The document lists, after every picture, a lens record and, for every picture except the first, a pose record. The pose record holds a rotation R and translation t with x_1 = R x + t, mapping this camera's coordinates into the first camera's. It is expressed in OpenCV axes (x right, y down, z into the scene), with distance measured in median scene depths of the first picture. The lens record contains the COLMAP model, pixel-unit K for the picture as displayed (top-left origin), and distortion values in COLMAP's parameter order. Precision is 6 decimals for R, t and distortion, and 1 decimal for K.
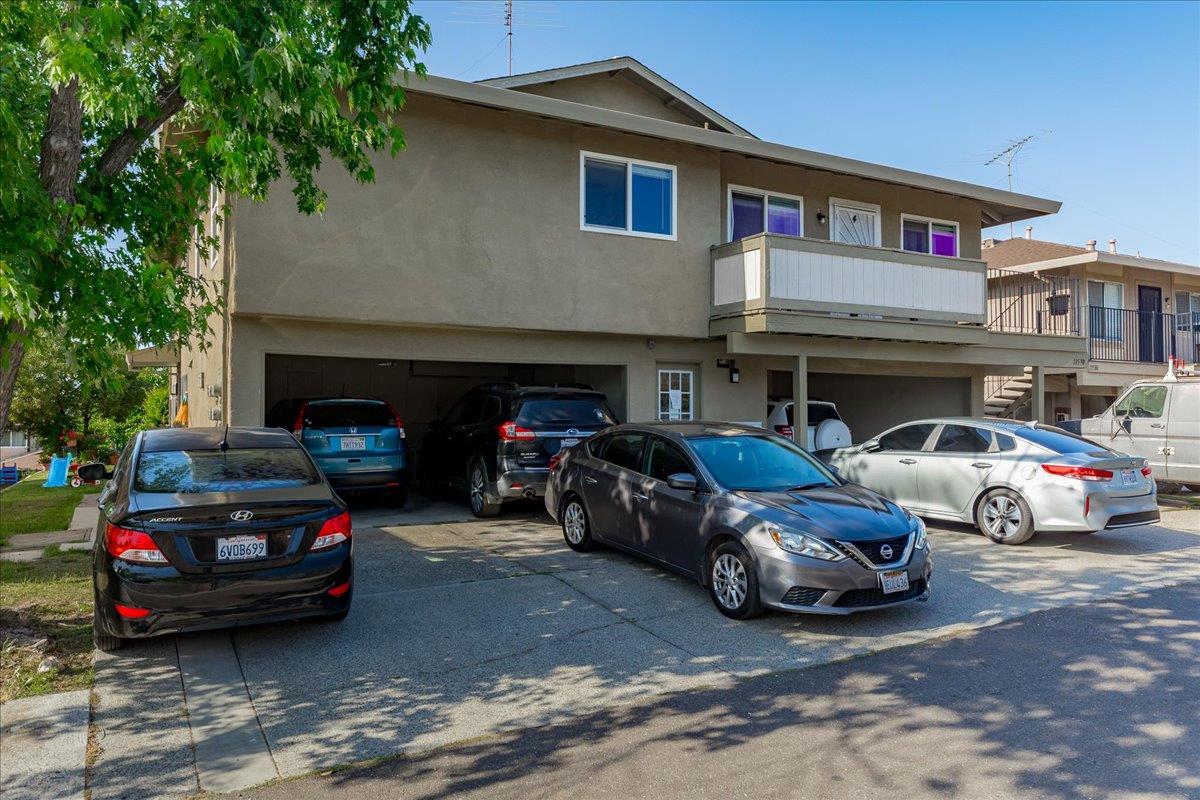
lens RADIAL K [[871.9, 0, 599.2], [0, 871.9, 399.3], [0, 0, 1]] dist [-0.000681, -0.002000]
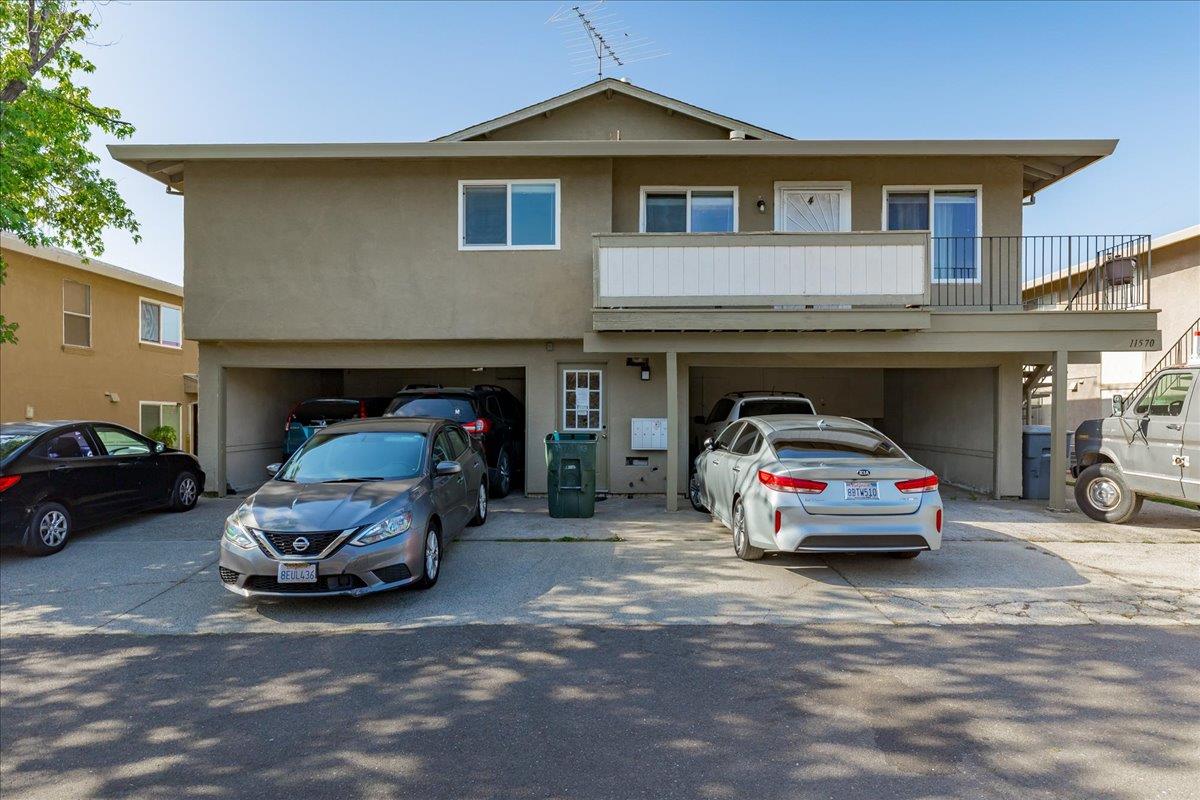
lens RADIAL K [[746.9, 0, 596.1], [0, 746.9, 425.3], [0, 0, 1]] dist [-0.001293, 0.001175]
pose [[0.859747, 0.011279, -0.510595, 0.598040], [0.009640, 0.999220, 0.038305, -0.000110], [0.510629, -0.037855, 0.858968, 0.224196]]
